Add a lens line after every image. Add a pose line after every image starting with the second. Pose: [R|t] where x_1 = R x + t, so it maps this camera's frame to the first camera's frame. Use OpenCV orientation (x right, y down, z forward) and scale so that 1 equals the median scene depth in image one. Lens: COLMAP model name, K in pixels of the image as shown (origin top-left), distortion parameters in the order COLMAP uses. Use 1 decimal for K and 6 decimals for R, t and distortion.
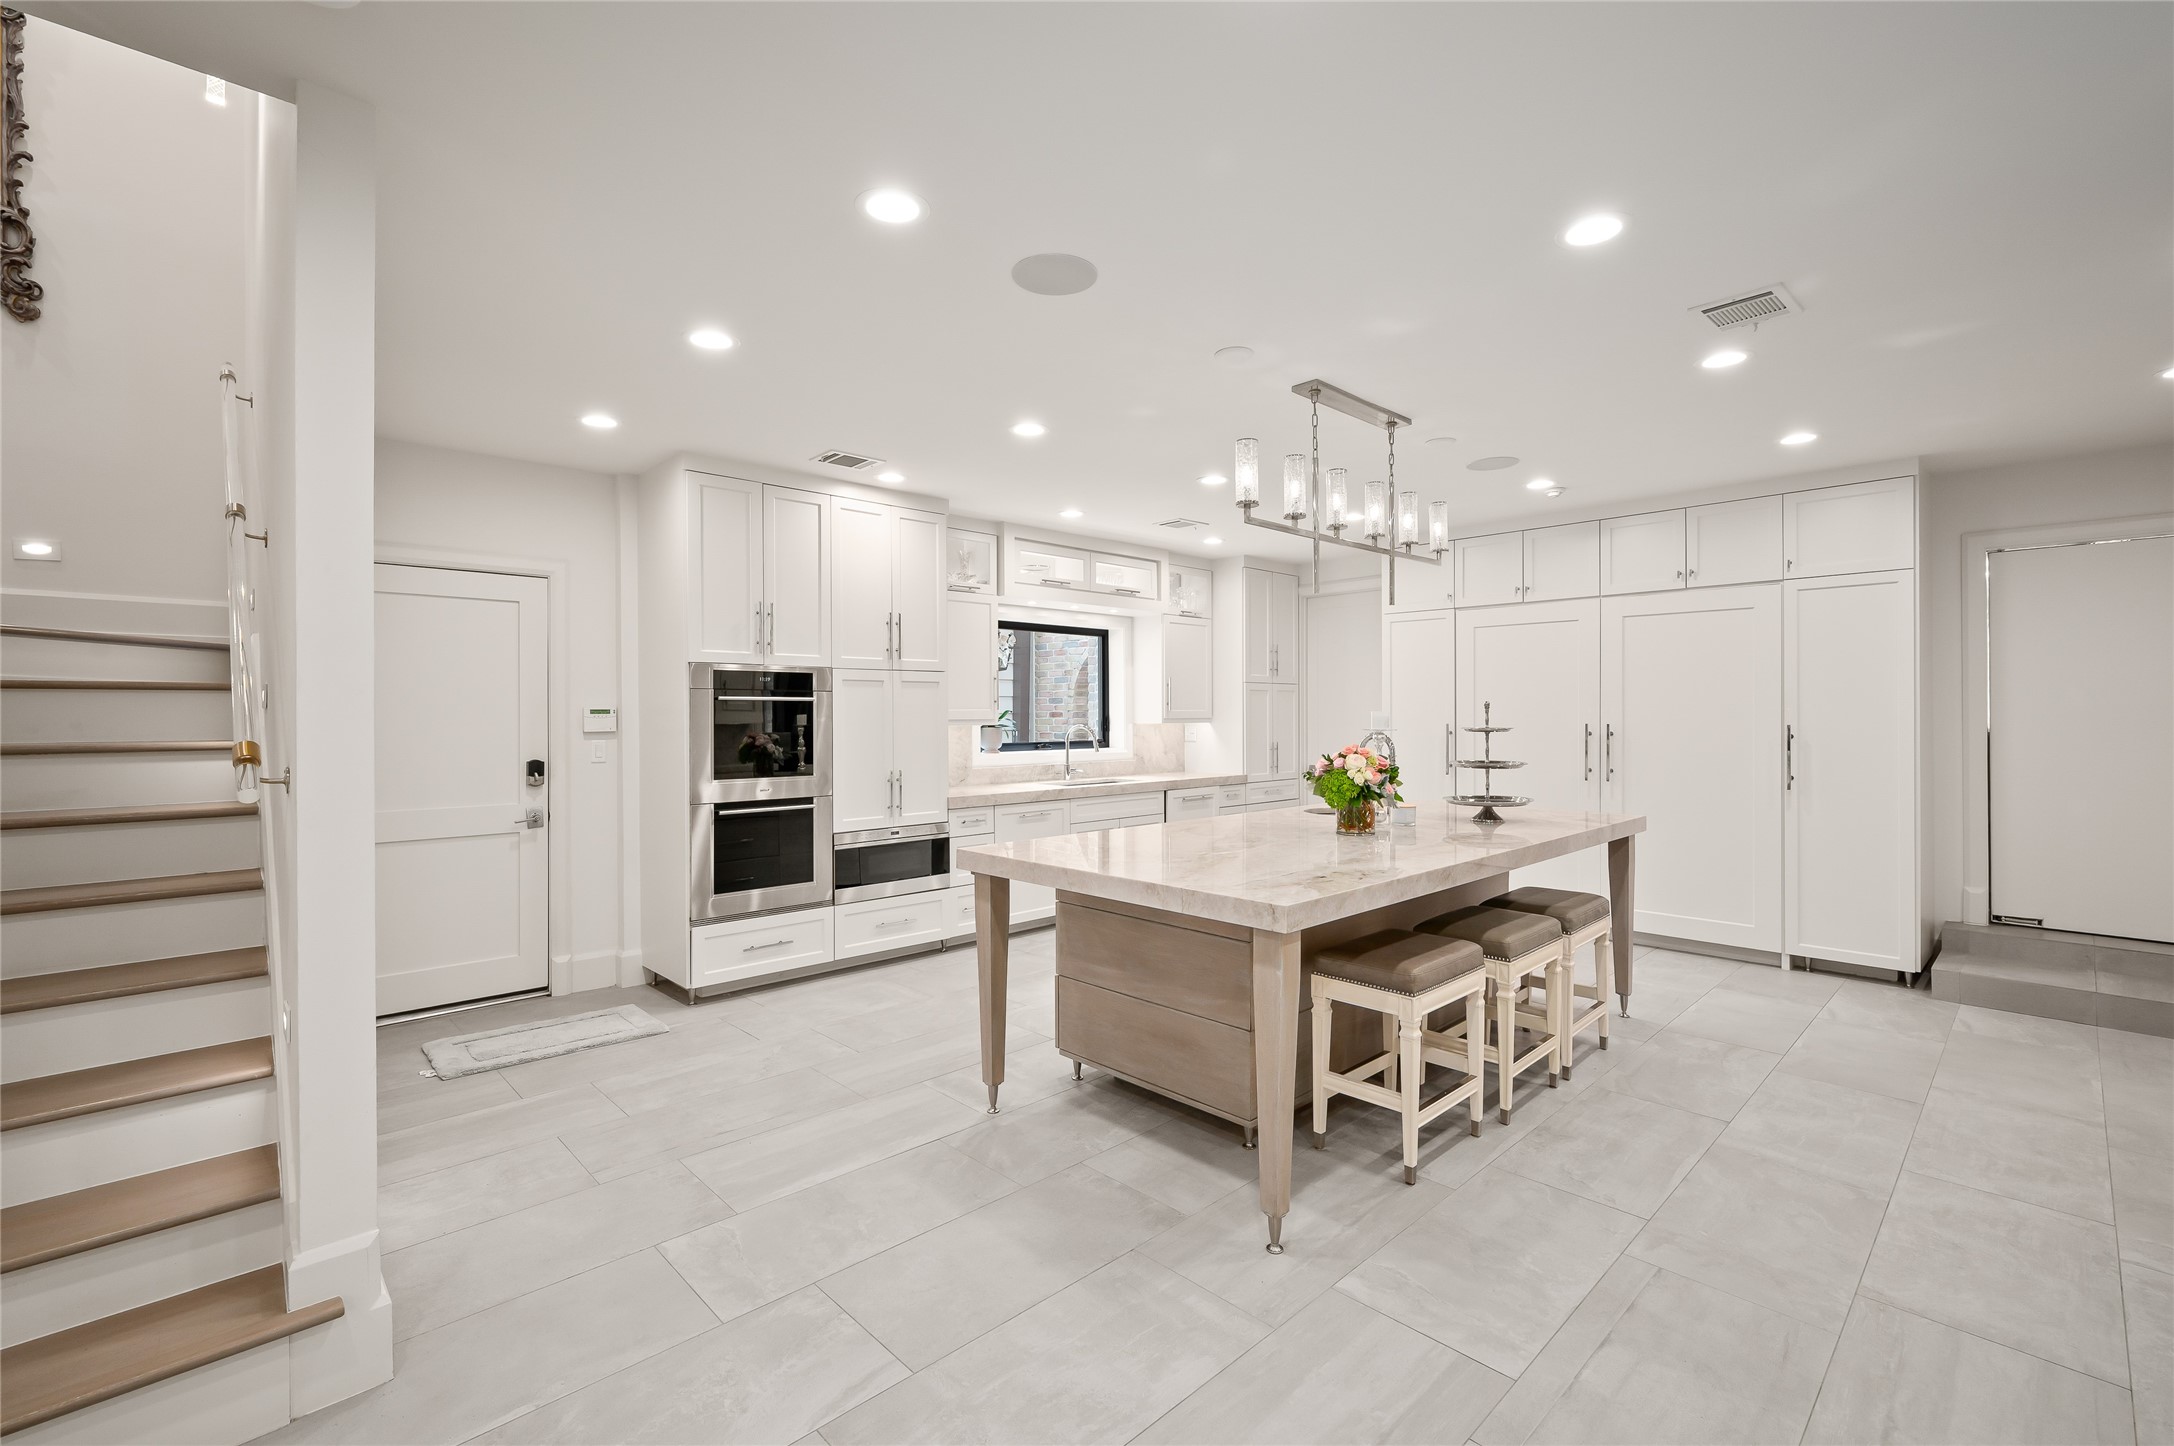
lens RADIAL K [[932.5, 0, 1085.1], [0, 932.5, 712.0], [0, 0, 1]] dist [0.001952, 0.000603]
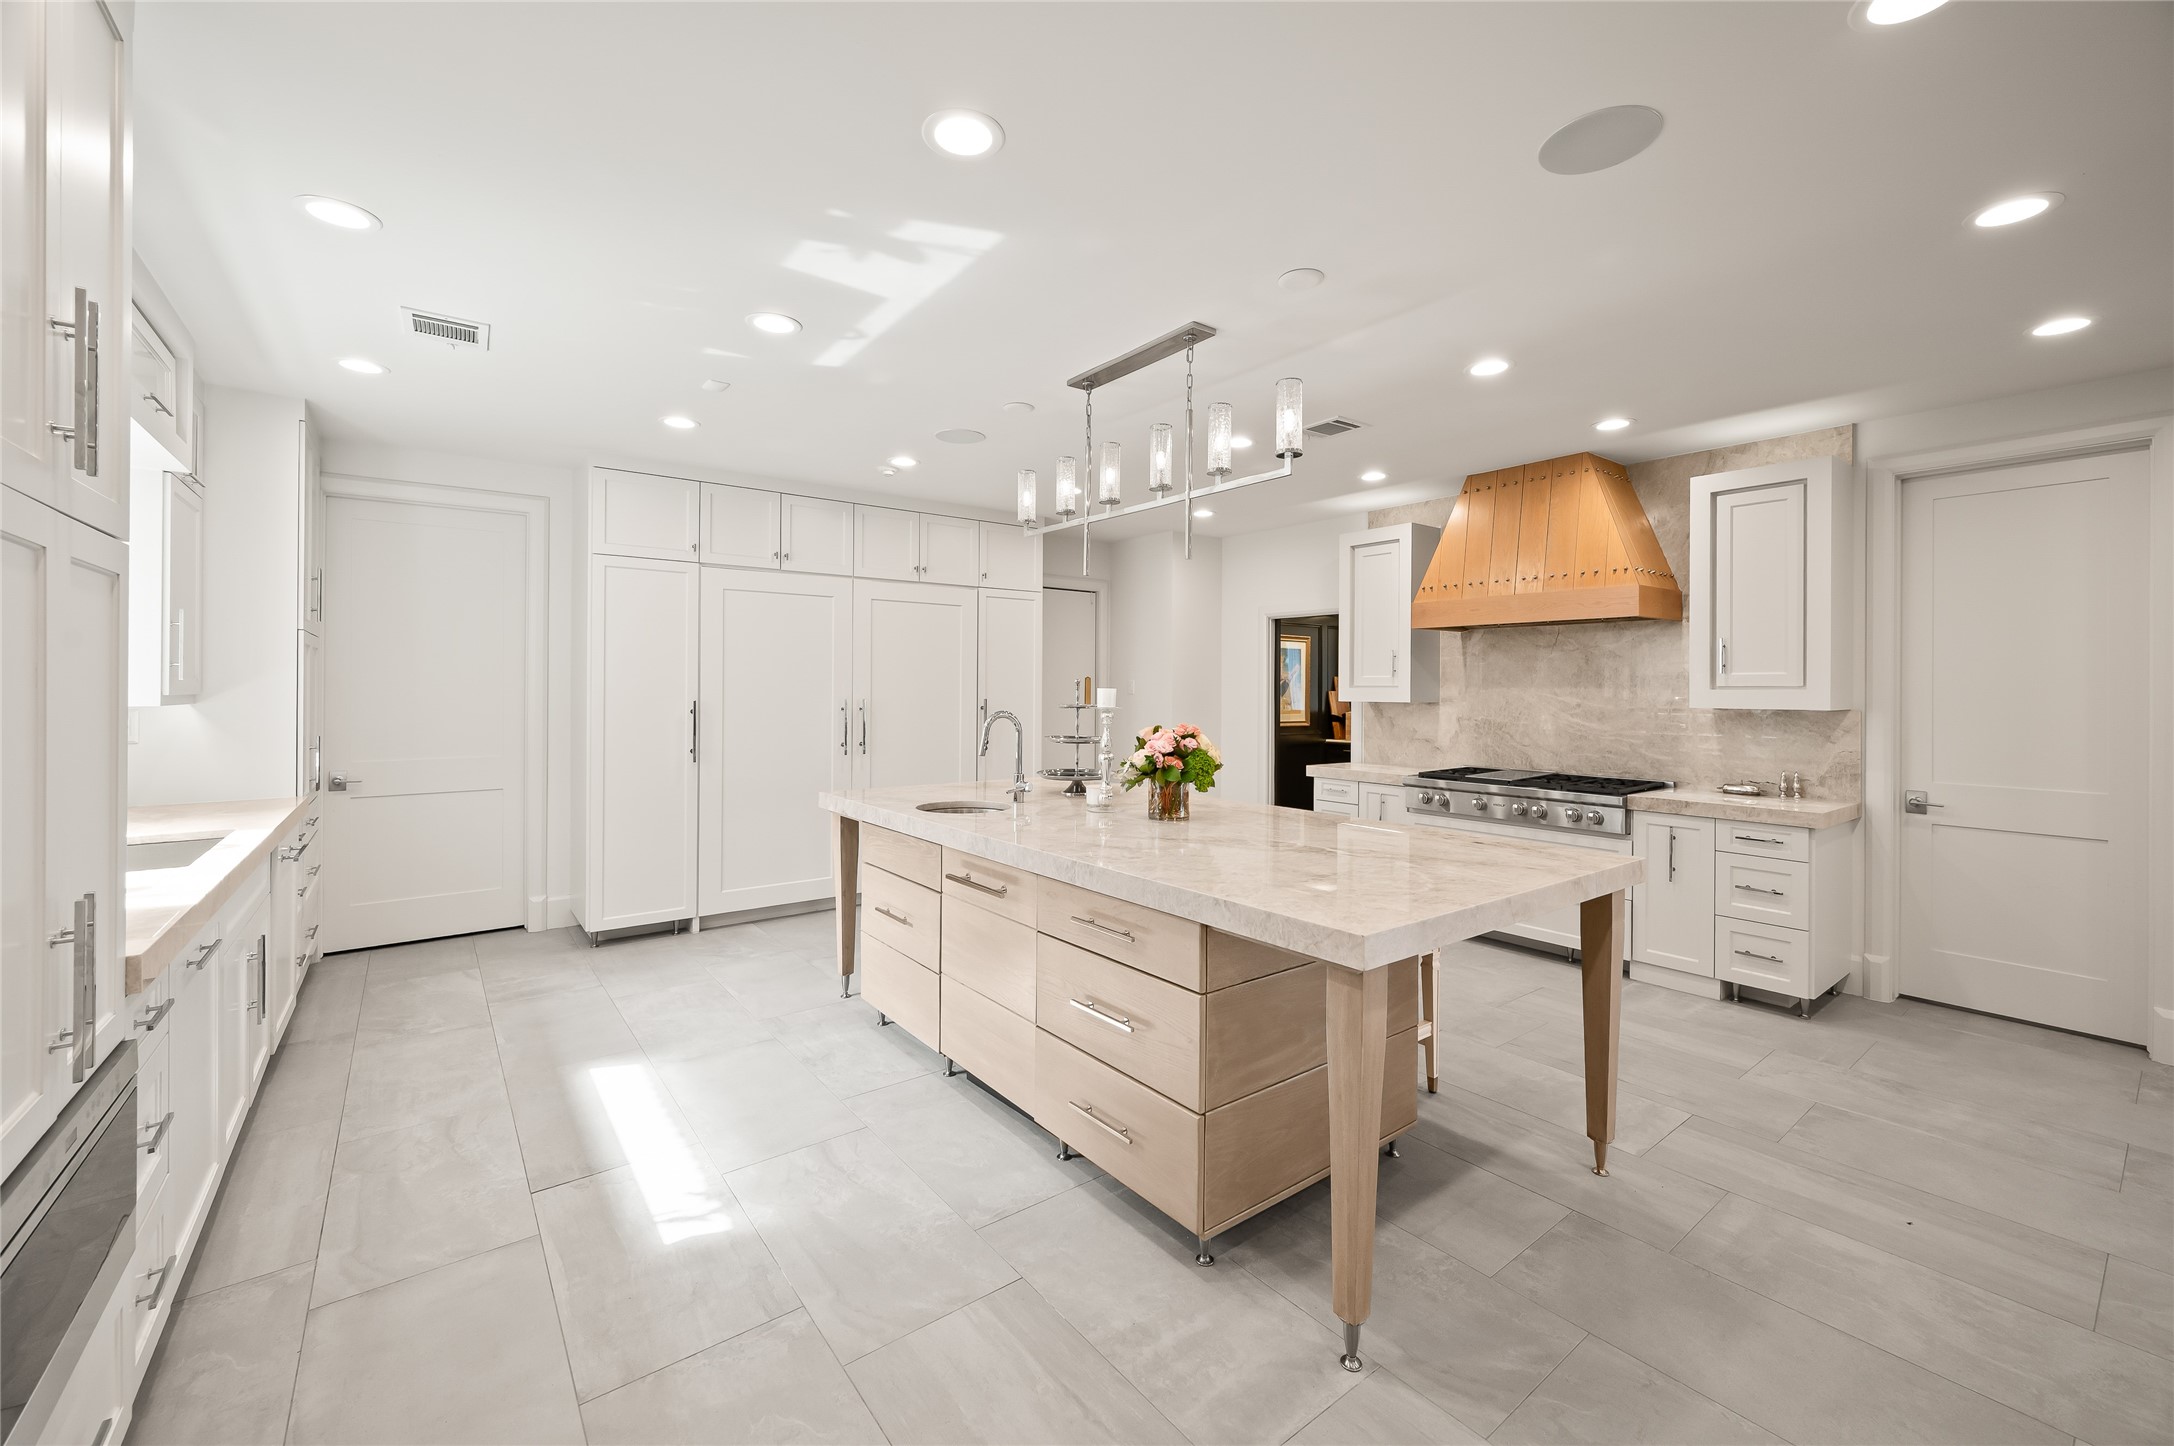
lens RADIAL K [[871.6, 0, 1090.6], [0, 871.6, 691.7], [0, 0, 1]] dist [0.000838, 0.000258]
pose [[0.103929, 0.002219, 0.994582, -0.636143], [-0.008759, 0.999961, -0.001315, 0.004644], [-0.994546, -0.008575, 0.103945, 1.062079]]
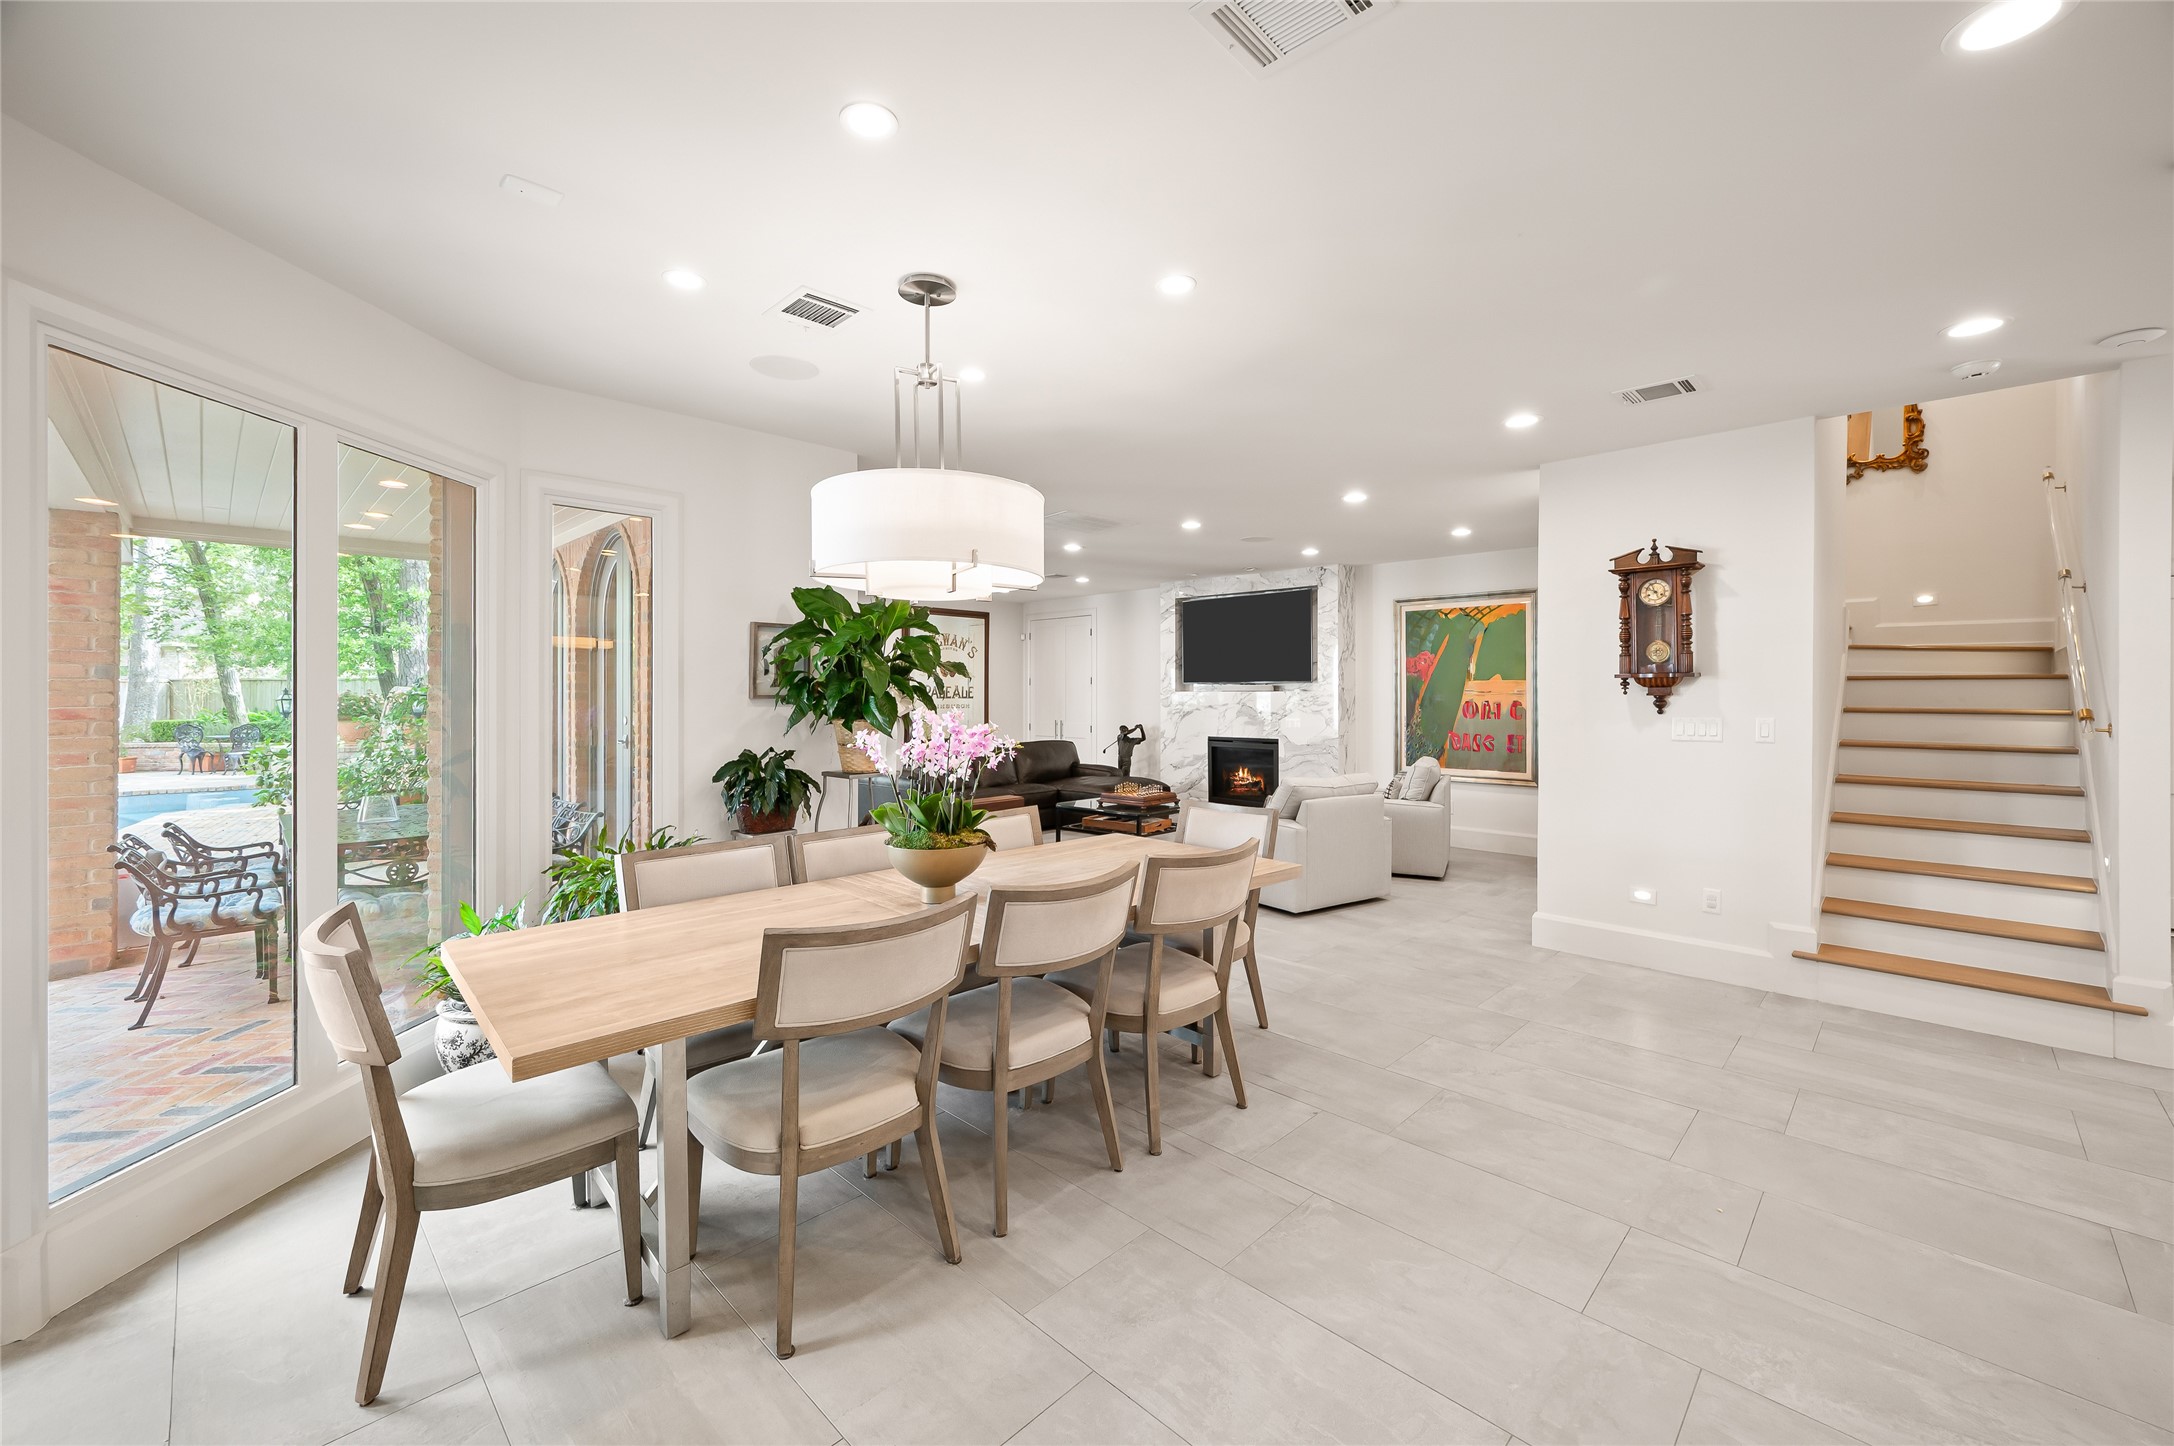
lens RADIAL K [[871.6, 0, 1090.6], [0, 871.6, 691.7], [0, 0, 1]] dist [0.000838, 0.000258]
pose [[0.031973, -0.000846, -0.999488, 0.592385], [0.004629, 0.999989, -0.000698, -0.007996], [0.999478, -0.004604, 0.031977, -0.785466]]
